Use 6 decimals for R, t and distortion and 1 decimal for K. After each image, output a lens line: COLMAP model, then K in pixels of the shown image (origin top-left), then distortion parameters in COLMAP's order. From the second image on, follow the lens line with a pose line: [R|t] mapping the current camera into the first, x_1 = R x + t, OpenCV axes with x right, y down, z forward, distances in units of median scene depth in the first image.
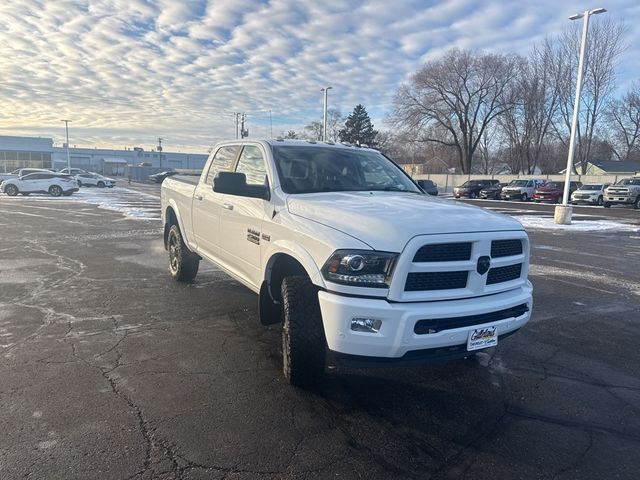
lens RADIAL K [[452.0, 0, 315.9], [0, 452.0, 225.6], [0, 0, 1]] dist [0.056118, -0.068264]
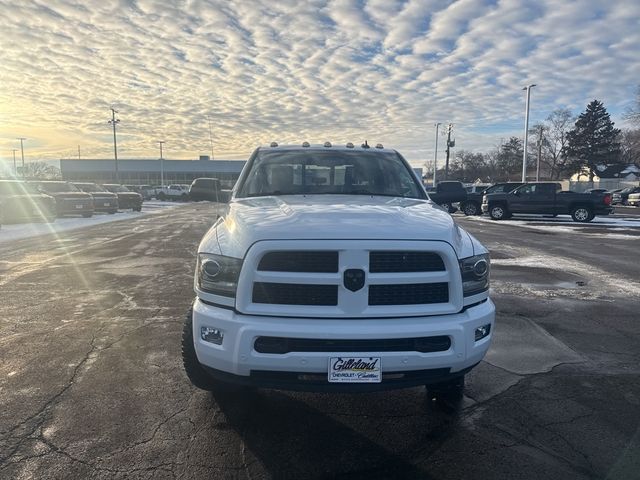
lens RADIAL K [[452.0, 0, 315.9], [0, 452.0, 225.6], [0, 0, 1]] dist [0.056118, -0.068264]
pose [[0.890324, 0.015037, -0.455078, 0.519078], [-0.027639, 0.999396, -0.021050, 0.005884], [0.454487, 0.031319, 0.890203, 0.183399]]
